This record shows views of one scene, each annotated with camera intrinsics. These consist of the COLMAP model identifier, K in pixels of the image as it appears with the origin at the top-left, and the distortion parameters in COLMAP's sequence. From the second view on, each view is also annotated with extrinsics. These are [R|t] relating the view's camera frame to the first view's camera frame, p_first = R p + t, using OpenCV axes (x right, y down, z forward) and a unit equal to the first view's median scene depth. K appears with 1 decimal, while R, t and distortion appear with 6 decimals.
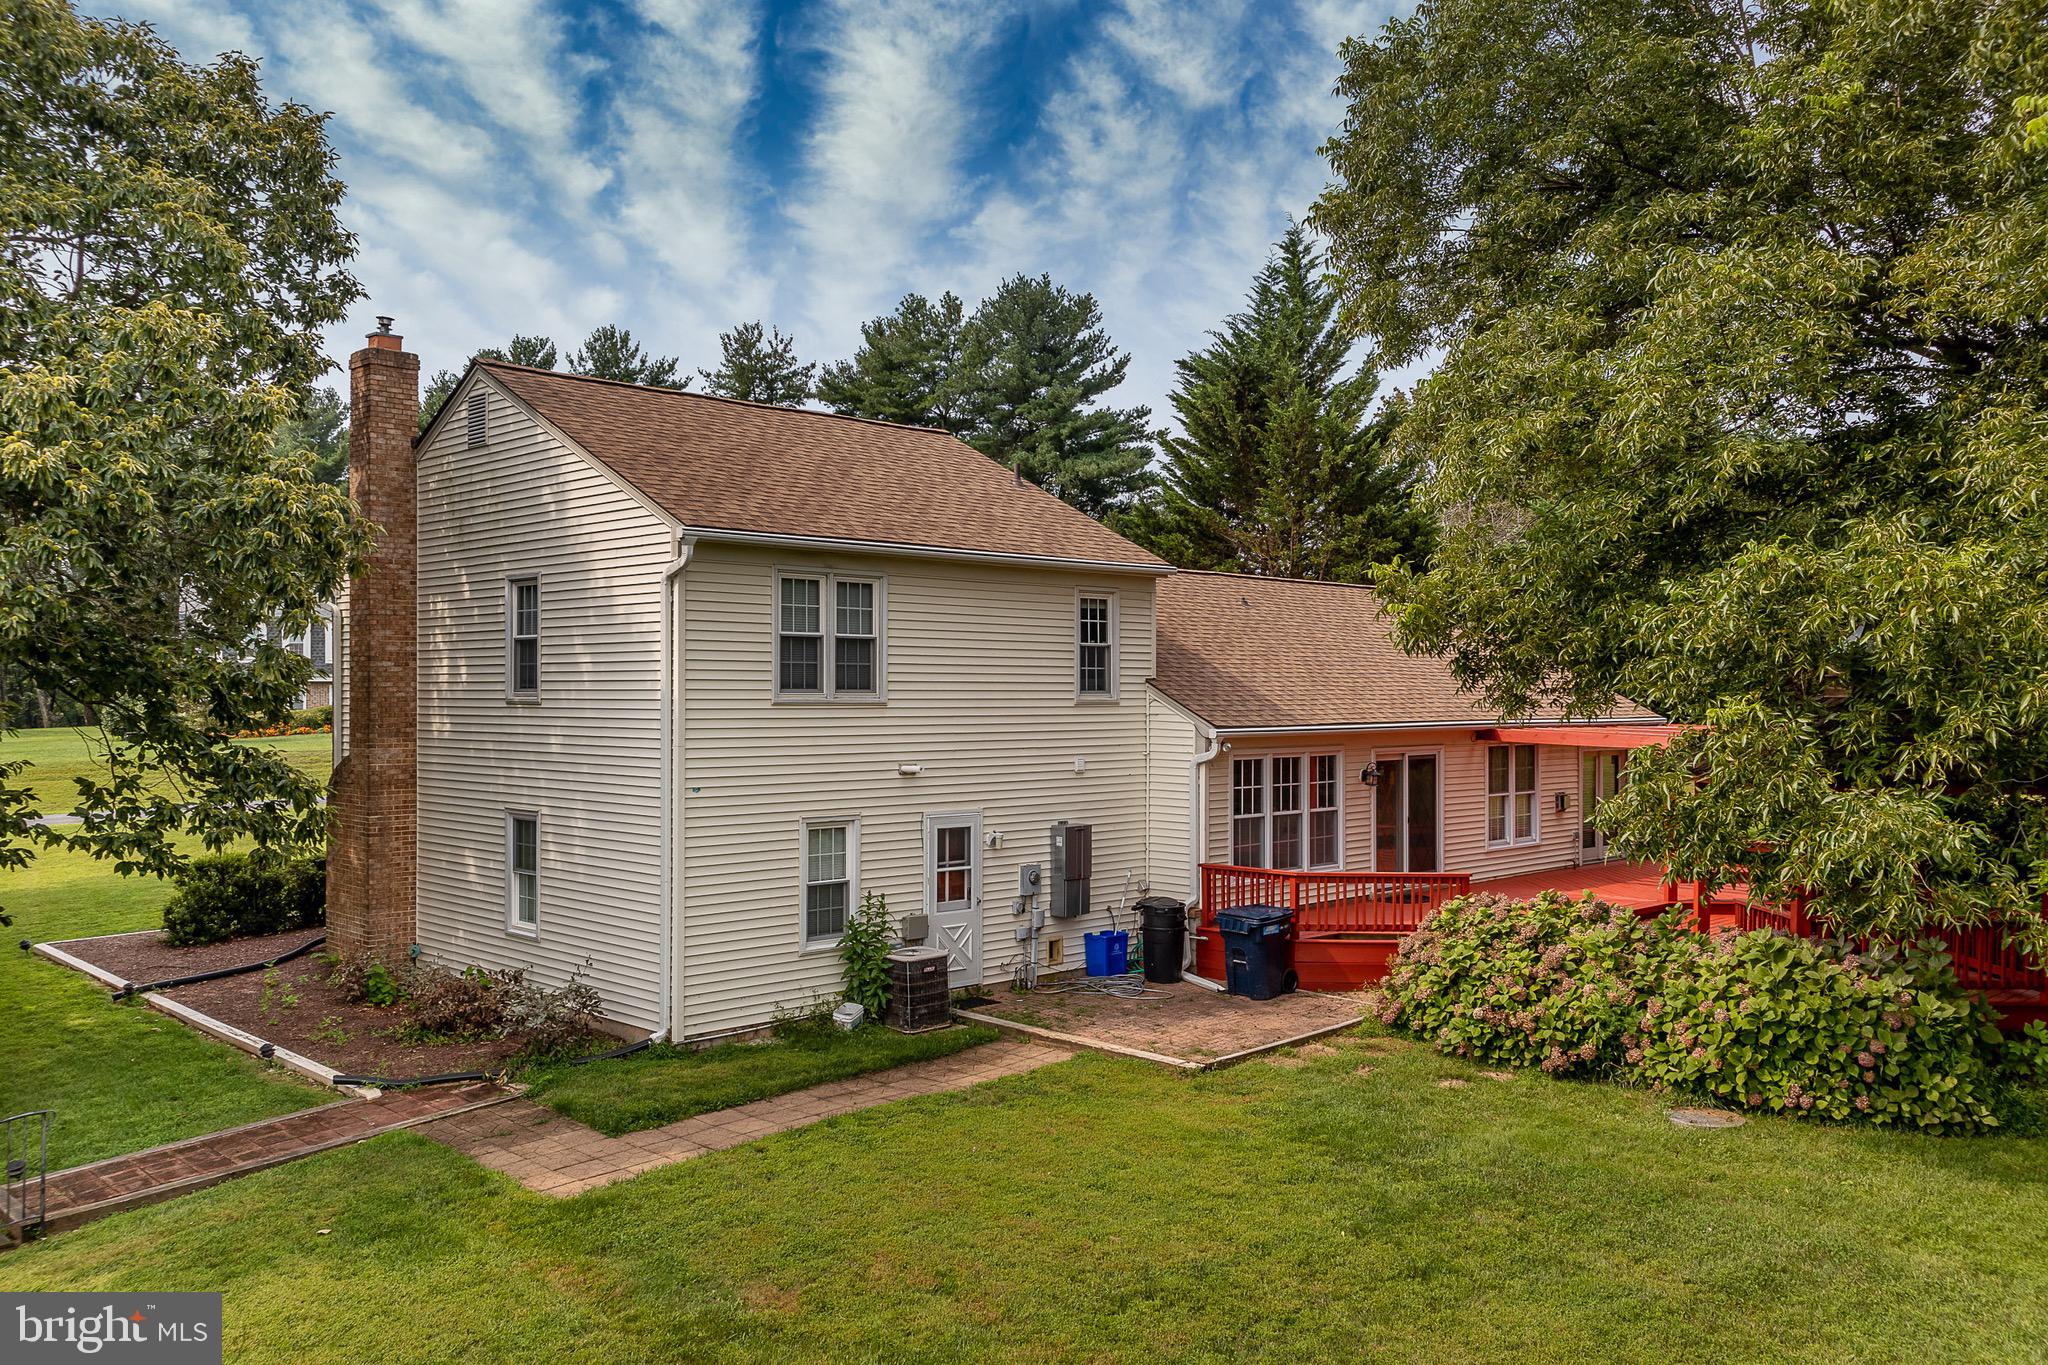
lens RADIAL K [[1653.2, 0, 1024.0], [0, 1653.2, 682.5], [0, 0, 1]] dist [0.039460, 0.003594]
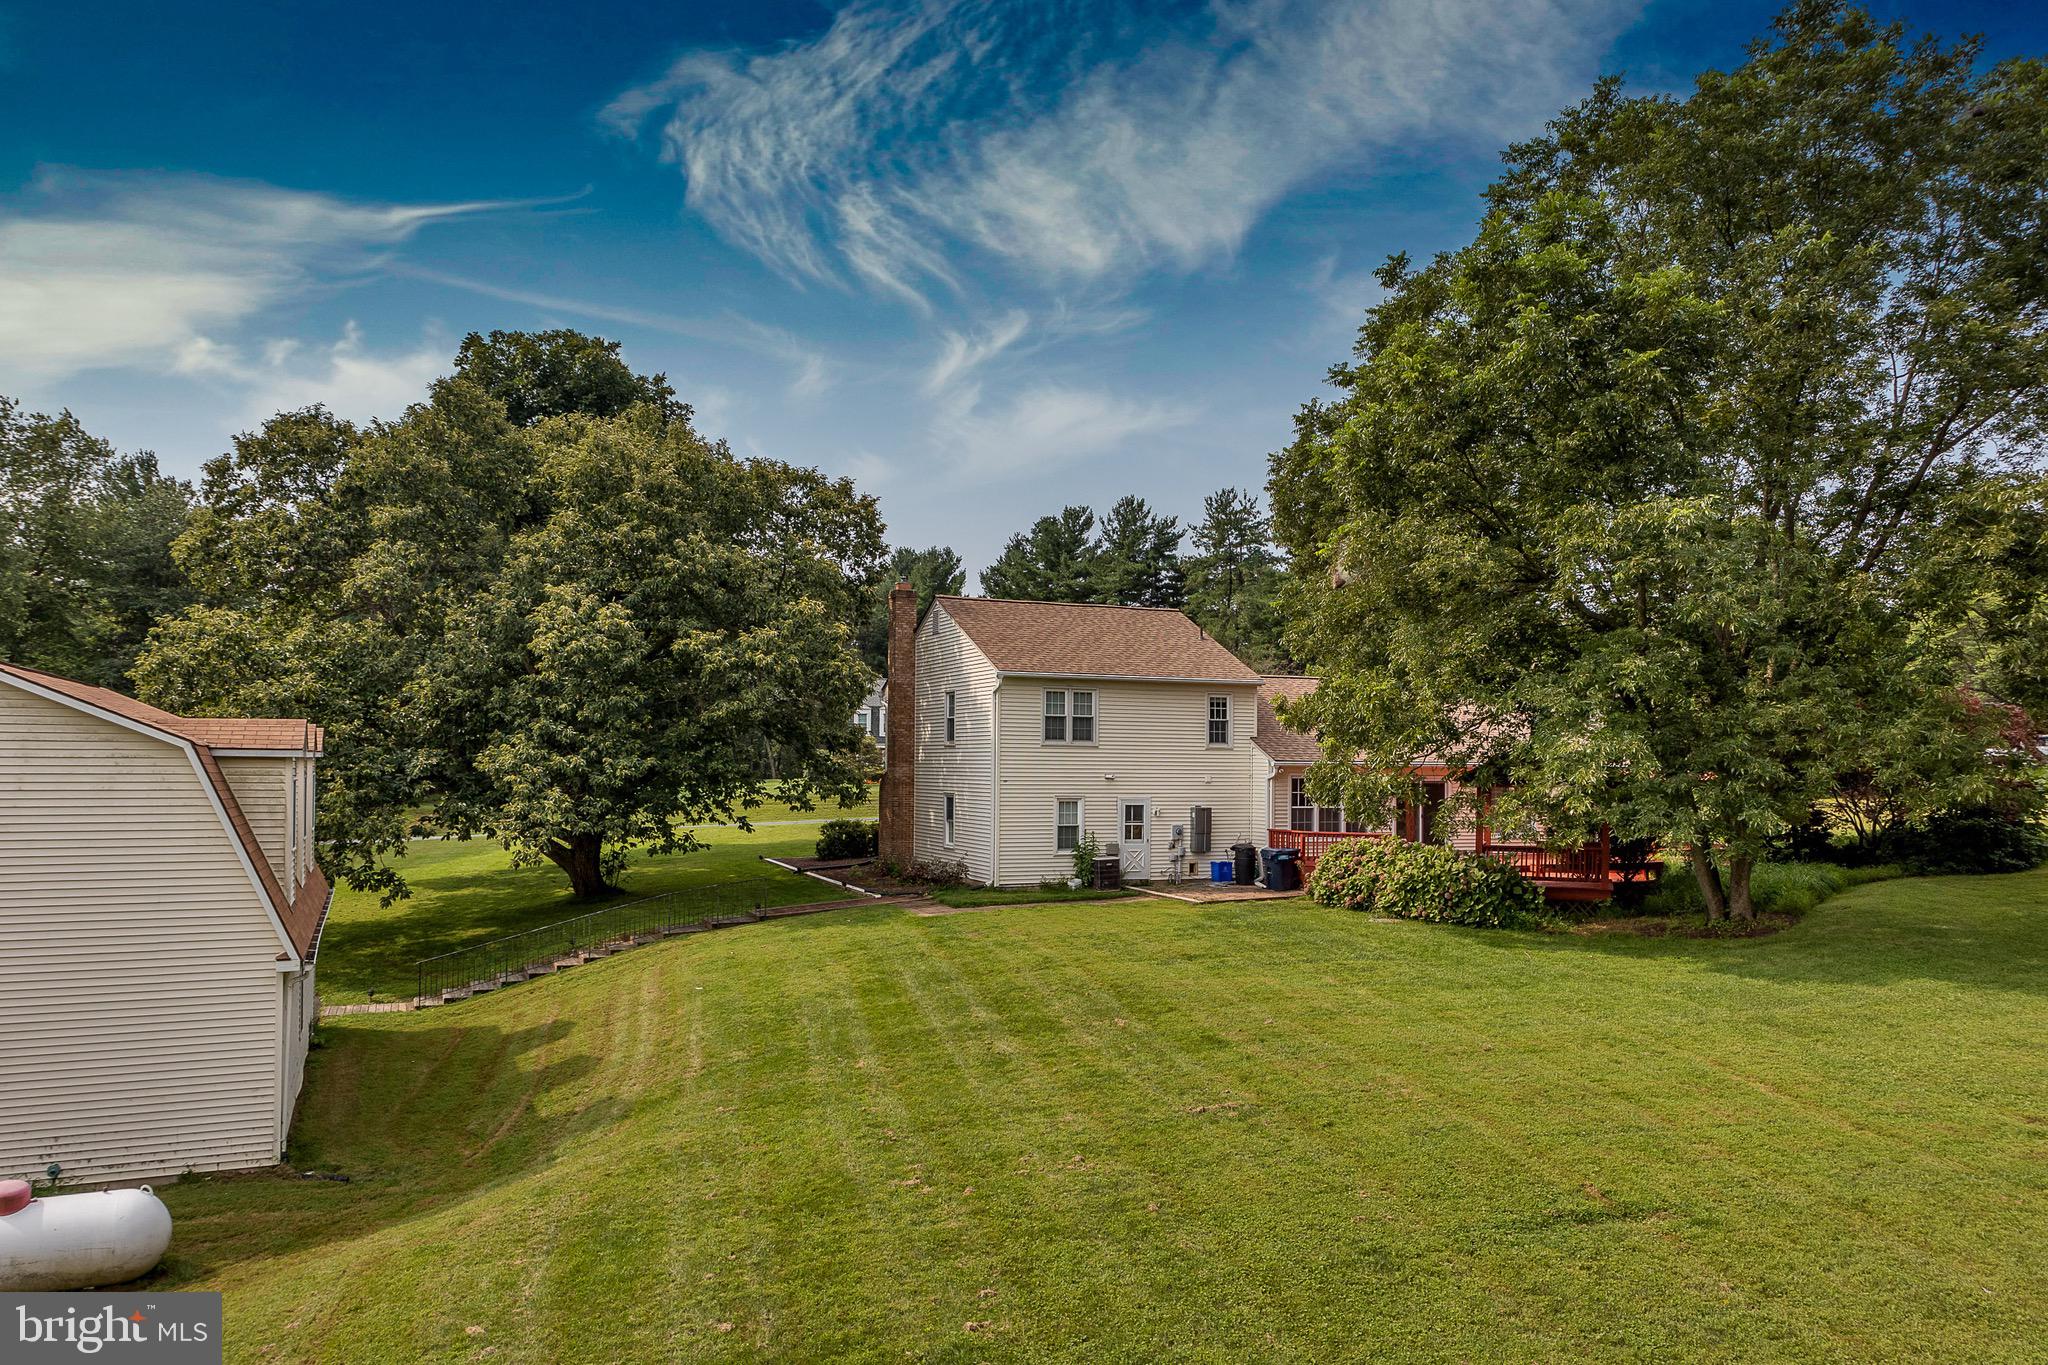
lens RADIAL K [[1221.3, 0, 1024.0], [0, 1221.3, 682.5], [0, 0, 1]] dist [0.001658, 0.000161]
pose [[0.946551, -0.012804, -0.322299, 0.338836], [-0.005352, 0.998451, -0.055386, 0.017375], [0.322508, 0.054151, 0.945016, -0.563654]]
